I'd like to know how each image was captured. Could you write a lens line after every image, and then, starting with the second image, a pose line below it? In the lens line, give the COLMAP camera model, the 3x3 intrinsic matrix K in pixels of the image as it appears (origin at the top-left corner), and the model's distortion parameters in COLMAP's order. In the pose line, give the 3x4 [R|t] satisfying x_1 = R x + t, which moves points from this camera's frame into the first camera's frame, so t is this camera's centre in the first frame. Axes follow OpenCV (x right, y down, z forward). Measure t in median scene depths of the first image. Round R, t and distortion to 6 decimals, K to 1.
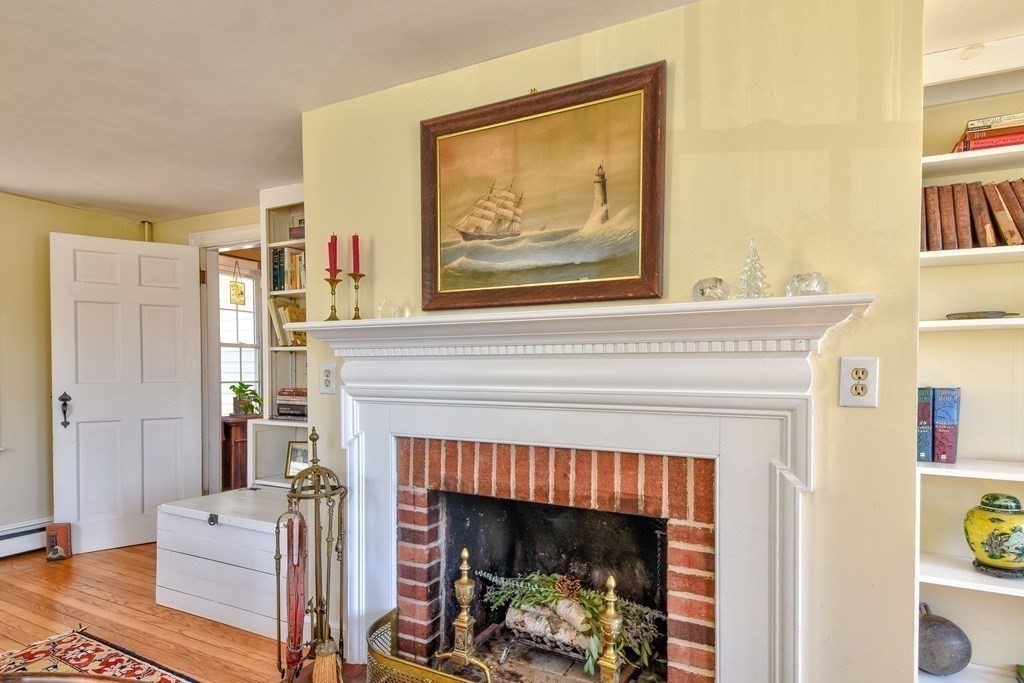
lens RADIAL K [[564.3, 0, 513.9], [0, 564.3, 380.1], [0, 0, 1]] dist [0.071408, -0.055756]
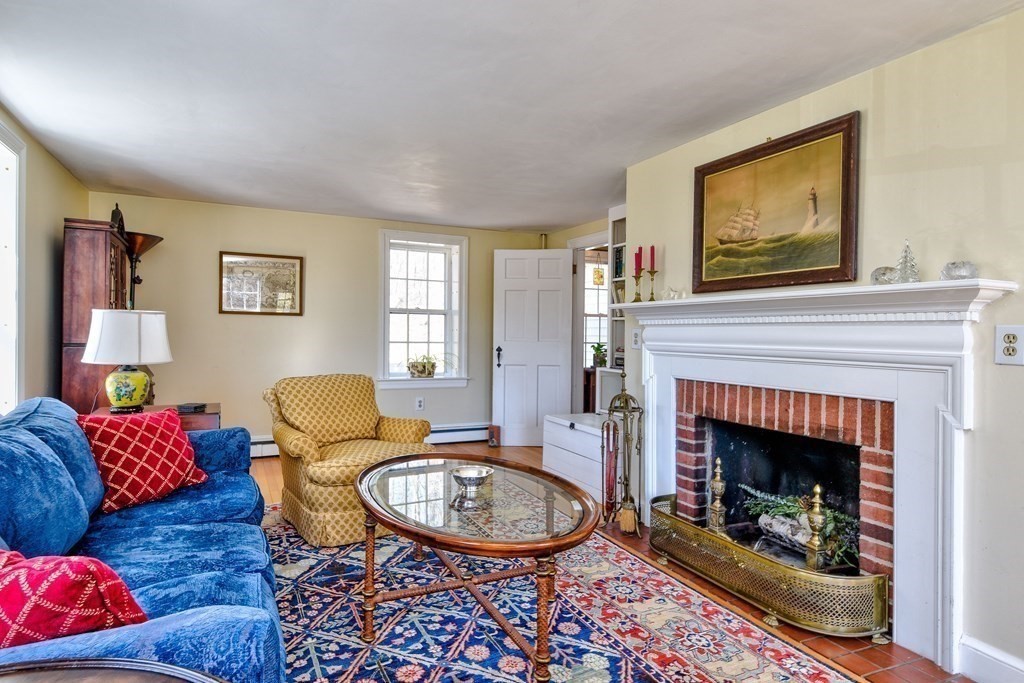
lens RADIAL K [[564.3, 0, 513.9], [0, 564.3, 380.1], [0, 0, 1]] dist [0.071408, -0.055756]
pose [[0.813240, 0.056633, -0.579167, 0.321024], [-0.021453, 0.997494, 0.067415, 0.012943], [0.581533, -0.042400, 0.812417, -0.476404]]
